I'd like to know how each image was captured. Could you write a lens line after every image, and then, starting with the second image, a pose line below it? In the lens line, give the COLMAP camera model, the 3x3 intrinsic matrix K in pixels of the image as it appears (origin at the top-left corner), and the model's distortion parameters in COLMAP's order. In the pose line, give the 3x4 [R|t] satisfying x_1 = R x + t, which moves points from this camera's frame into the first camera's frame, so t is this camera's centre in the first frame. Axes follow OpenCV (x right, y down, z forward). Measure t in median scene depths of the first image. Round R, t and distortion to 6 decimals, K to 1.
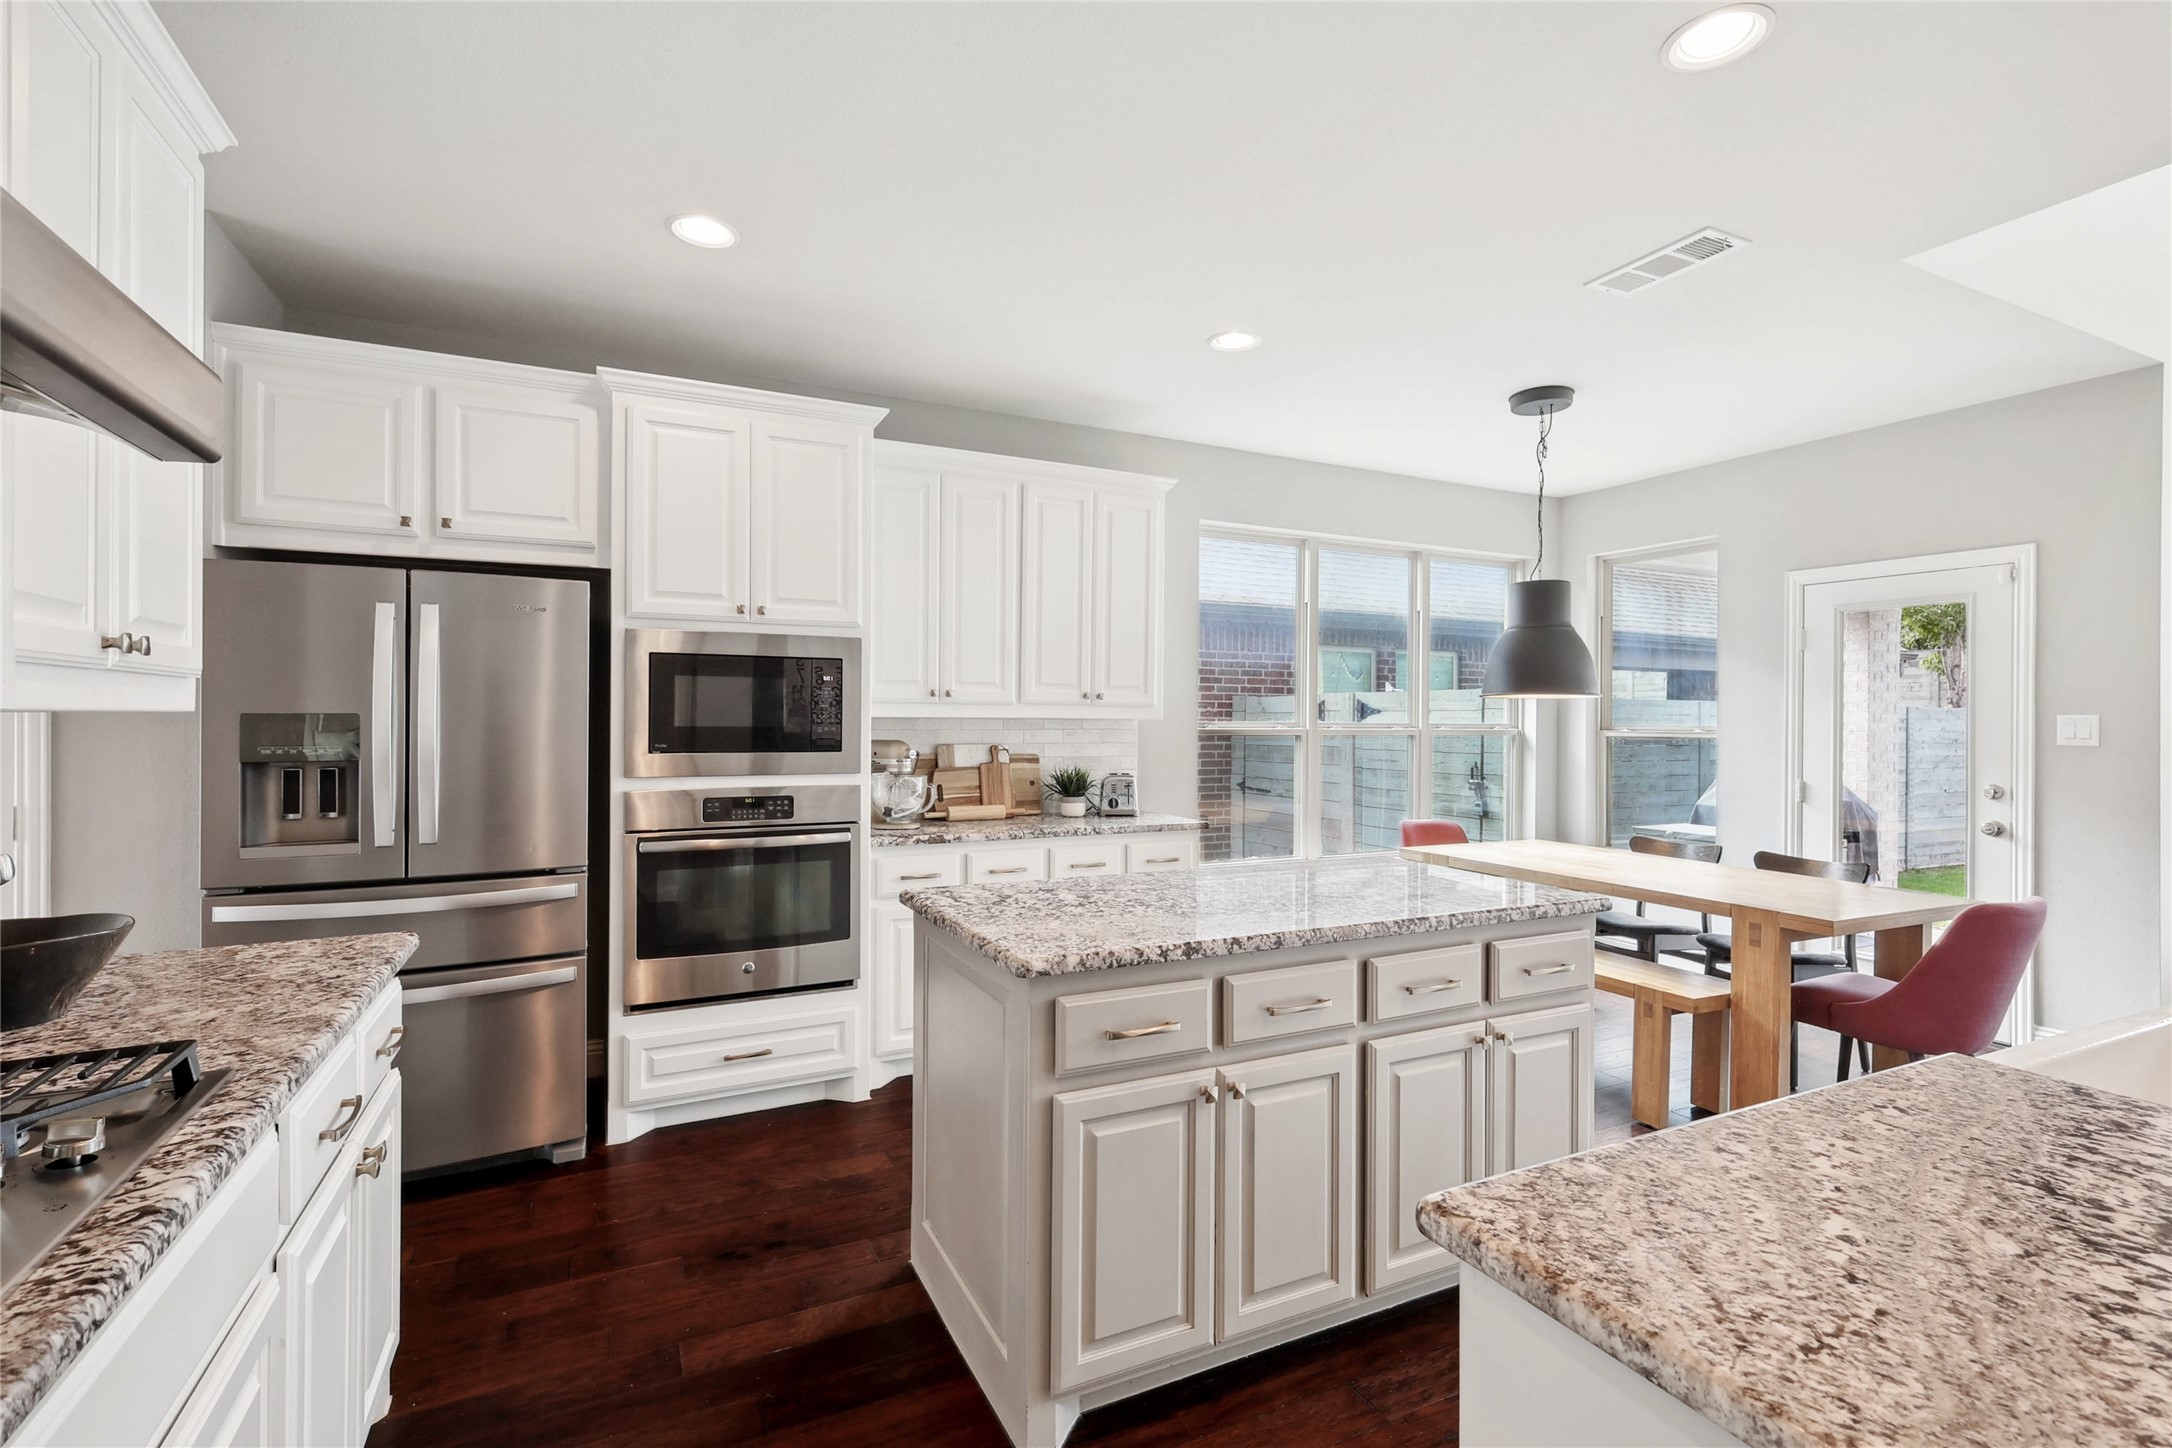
lens RADIAL K [[970.1, 0, 1083.5], [0, 970.1, 723.7], [0, 0, 1]] dist [0.001902, 0.000361]
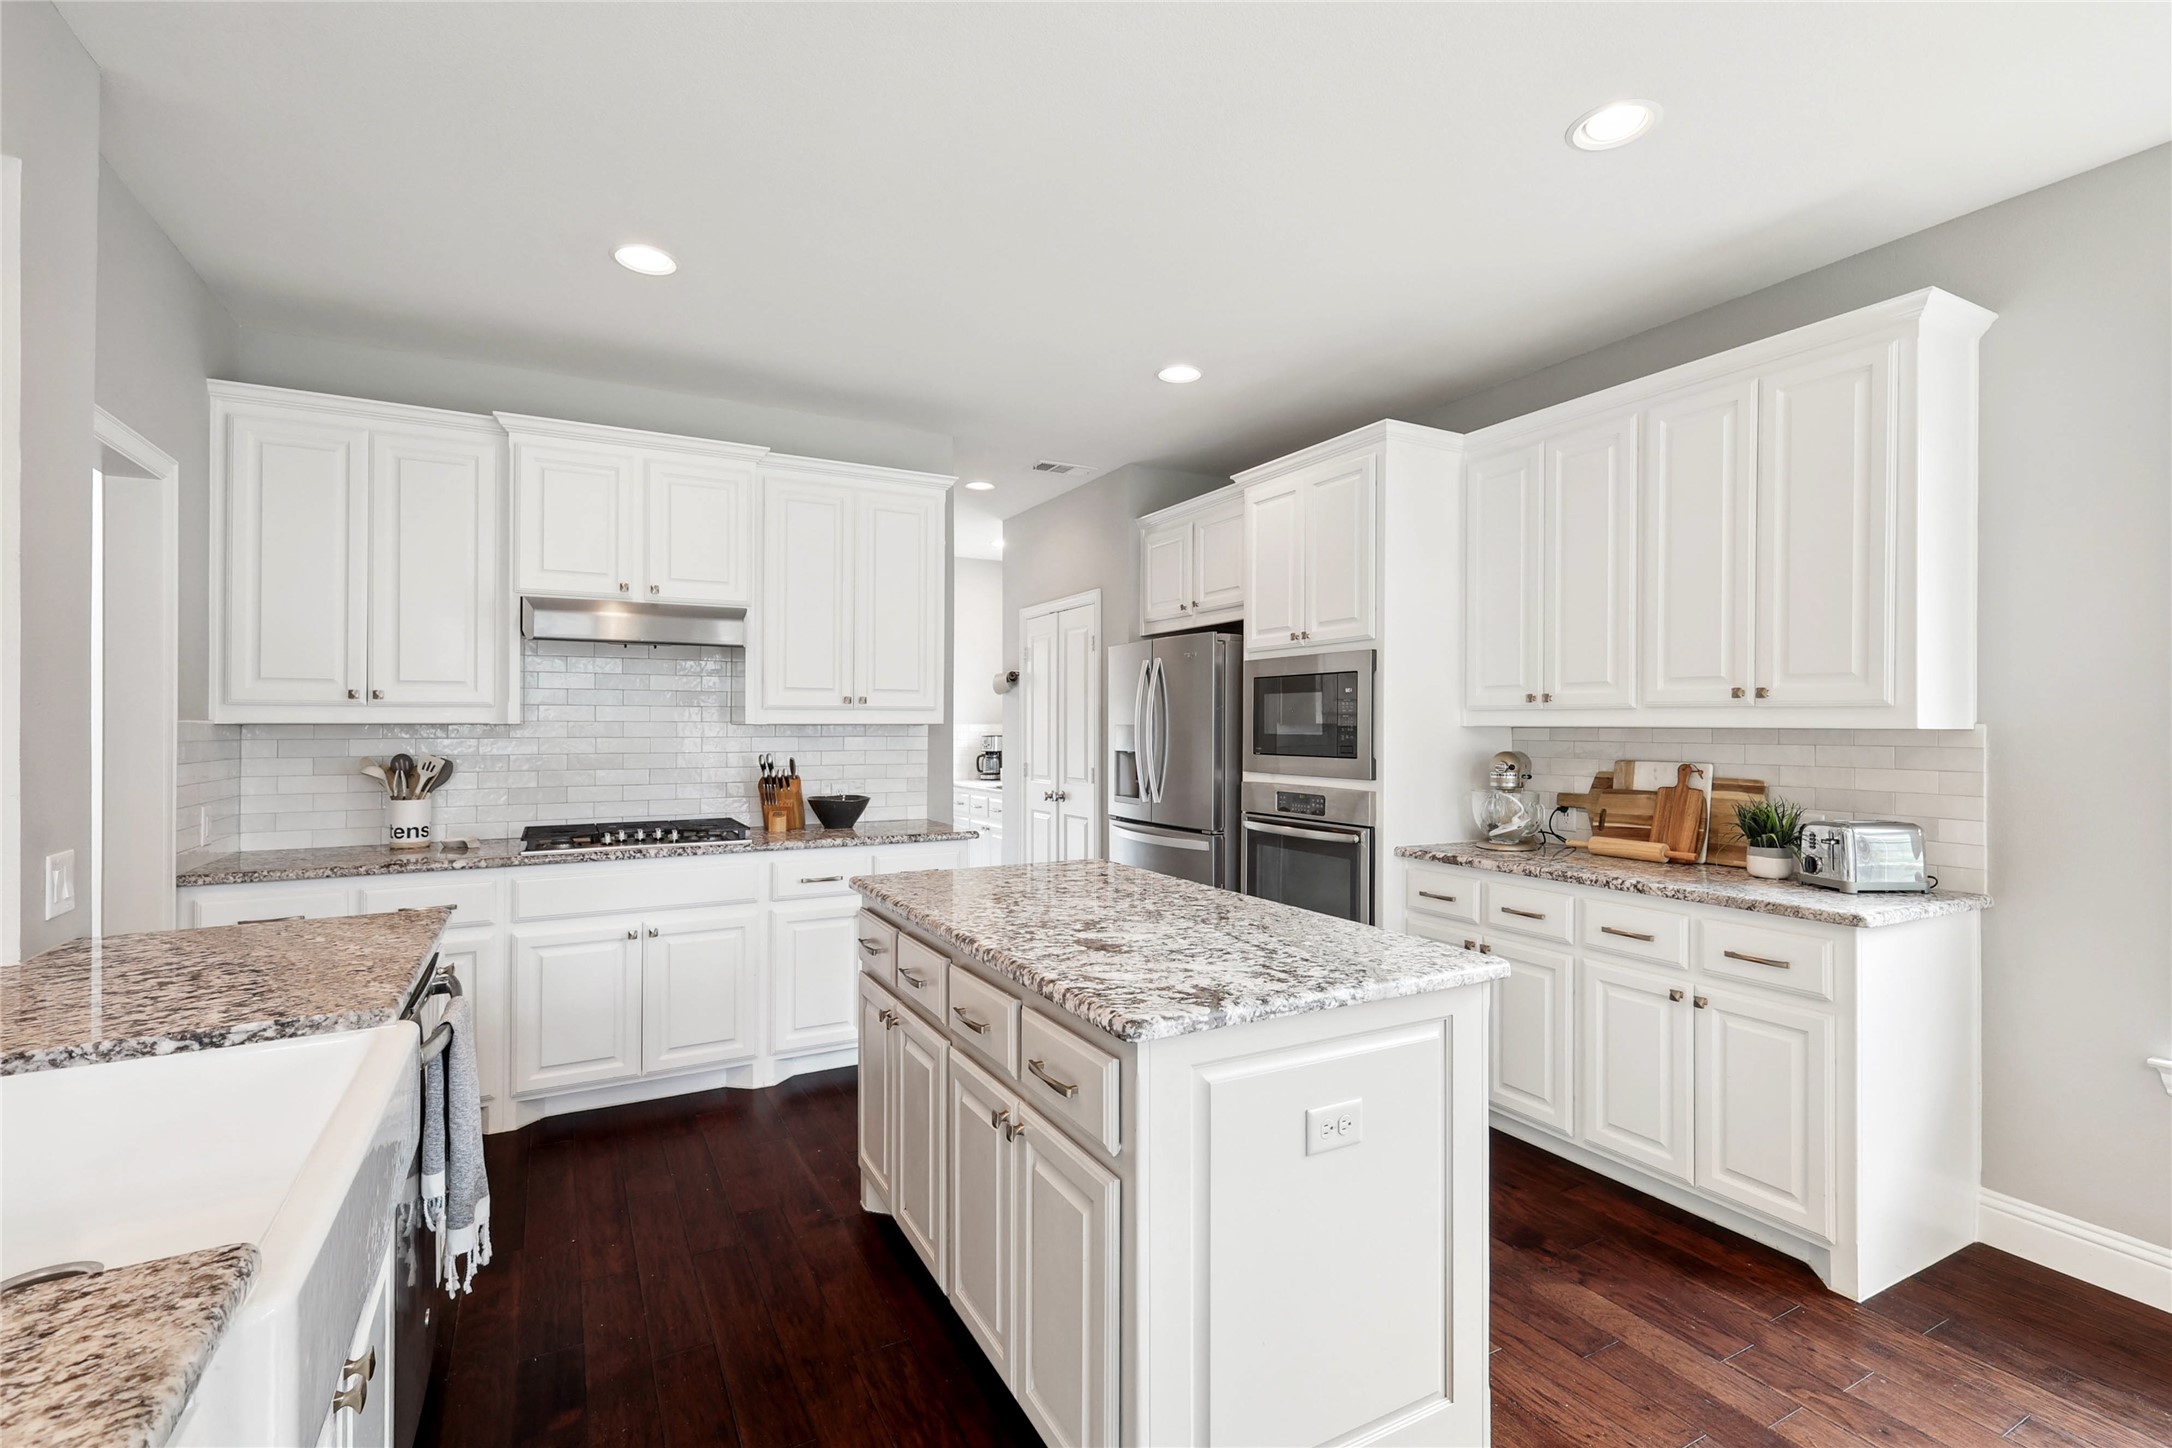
lens RADIAL K [[970.1, 0, 1086.9], [0, 970.1, 722.1], [0, 0, 1]] dist [0.001902, 0.000361]
pose [[0.052085, -0.008216, -0.998609, 0.729081], [-0.008184, 0.999929, -0.008653, 0.000629], [0.998609, 0.008624, 0.052014, 0.599462]]
